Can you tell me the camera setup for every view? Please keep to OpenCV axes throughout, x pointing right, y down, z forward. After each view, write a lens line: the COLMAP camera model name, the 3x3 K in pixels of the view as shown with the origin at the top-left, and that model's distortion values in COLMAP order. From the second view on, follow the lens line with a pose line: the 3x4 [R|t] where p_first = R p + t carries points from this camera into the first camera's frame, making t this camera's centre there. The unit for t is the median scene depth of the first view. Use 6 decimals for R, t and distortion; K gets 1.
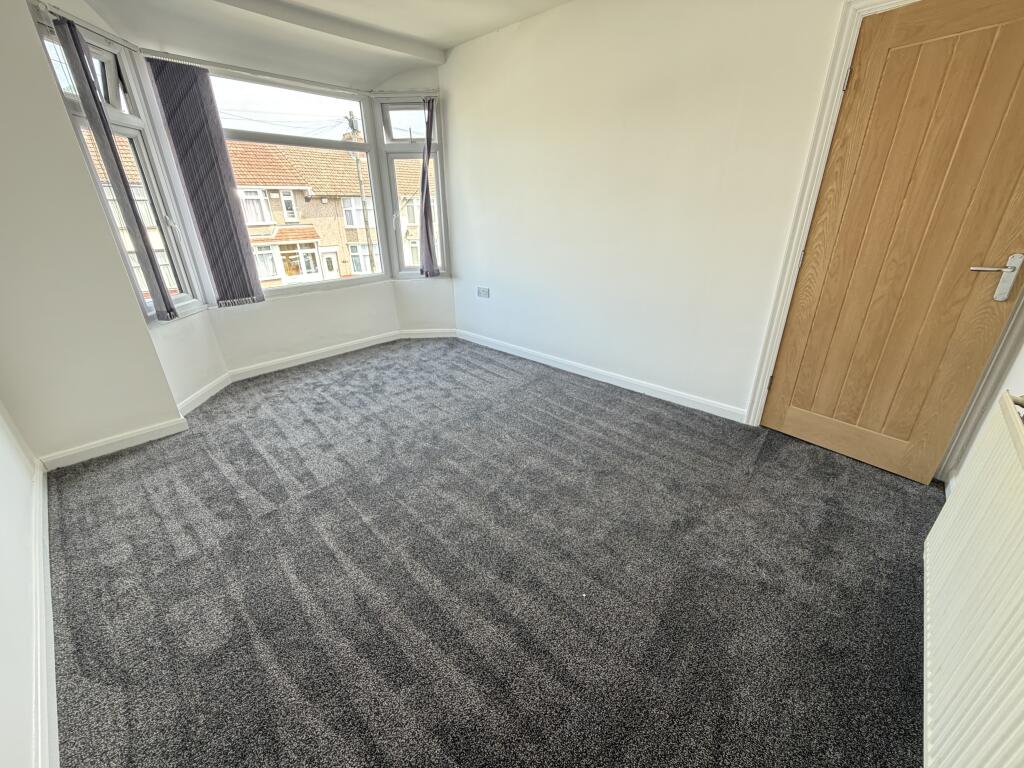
lens RADIAL K [[403.5, 0, 512.0], [0, 403.5, 384.0], [0, 0, 1]] dist [-0.002696, -0.000284]
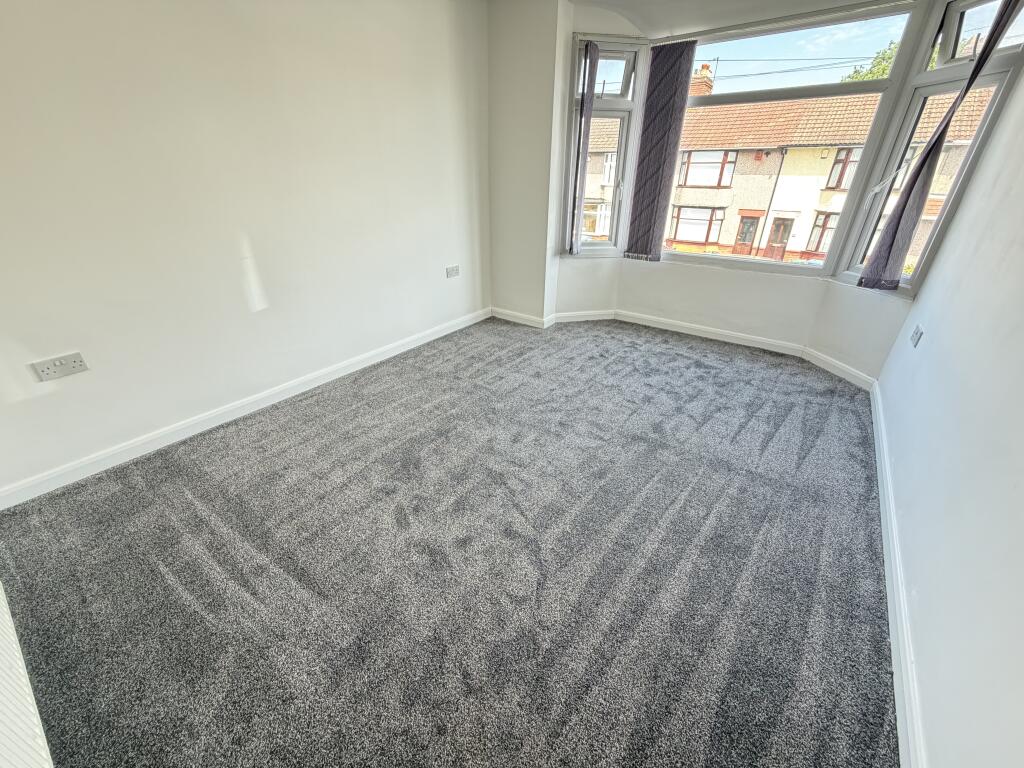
lens RADIAL K [[403.5, 0, 512.0], [0, 403.5, 384.0], [0, 0, 1]] dist [-0.002696, -0.000284]
pose [[0.112961, 0.467026, -0.876998, 0.470599], [-0.400803, 0.829068, 0.389877, -0.204884], [0.909174, 0.307462, 0.280838, 0.448259]]
